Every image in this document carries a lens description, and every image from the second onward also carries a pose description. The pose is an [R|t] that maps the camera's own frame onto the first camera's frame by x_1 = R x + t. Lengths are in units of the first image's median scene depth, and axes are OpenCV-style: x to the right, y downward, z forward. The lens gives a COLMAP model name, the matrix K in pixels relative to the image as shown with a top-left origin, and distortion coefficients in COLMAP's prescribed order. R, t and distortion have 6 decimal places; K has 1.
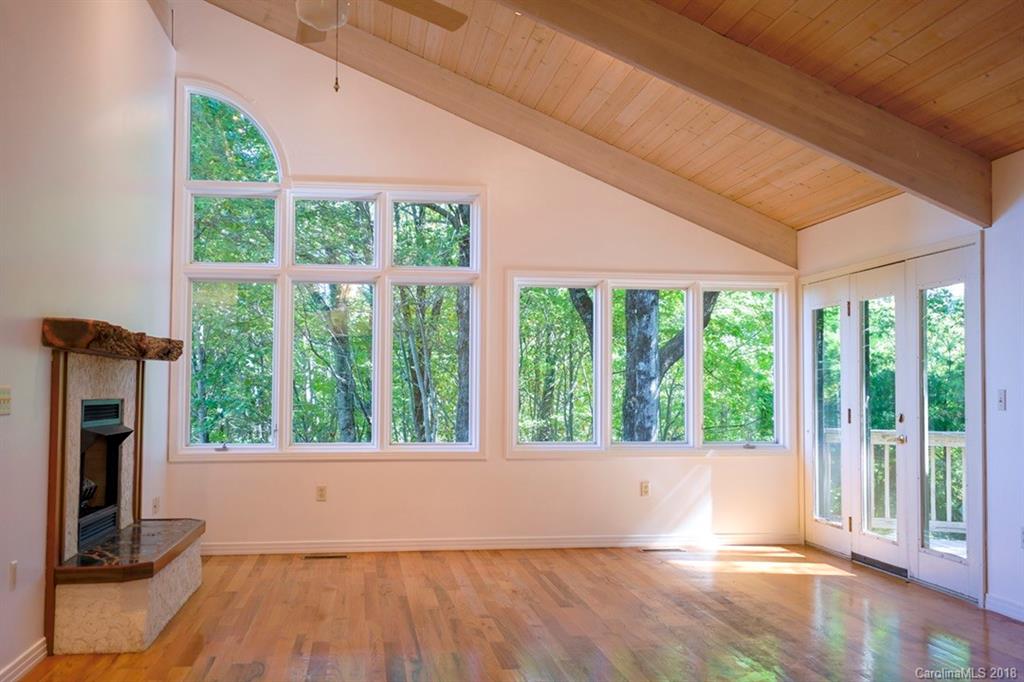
lens RADIAL K [[1023.5, 0, 512.0], [0, 1023.5, 341.0], [0, 0, 1]] dist [-0.005297, -0.007826]
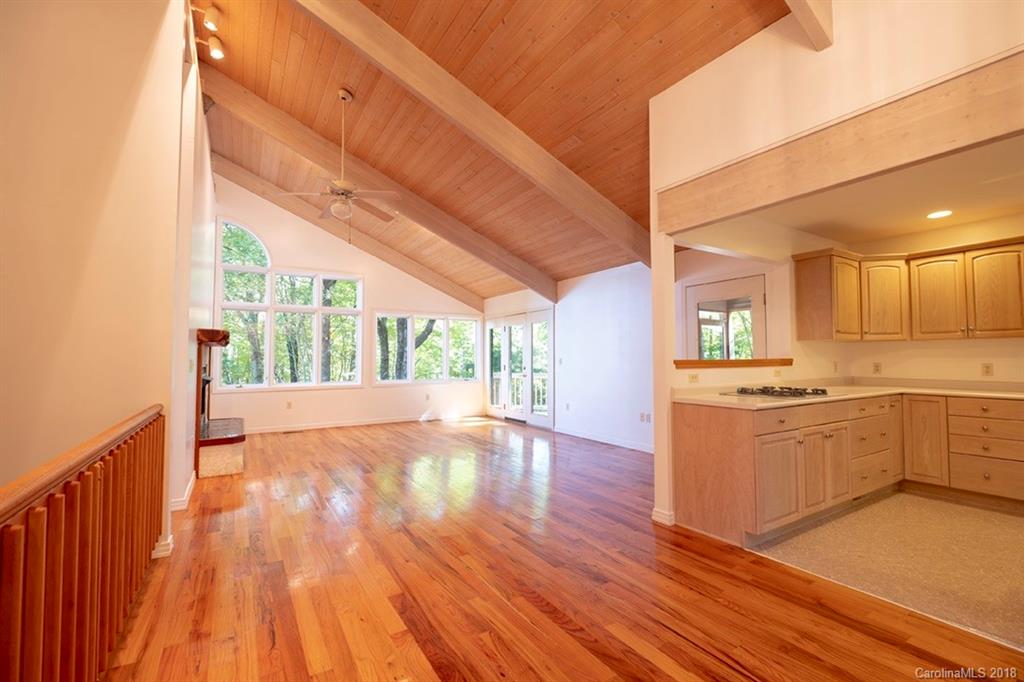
lens RADIAL K [[440.9, 0, 512.0], [0, 440.9, 341.0], [0, 0, 1]] dist [0.002434, -0.000020]
pose [[0.917914, 0.010114, 0.396650, -0.139257], [-0.013659, 0.999888, 0.006113, -0.007143], [-0.396544, -0.011029, 0.917949, -0.111478]]
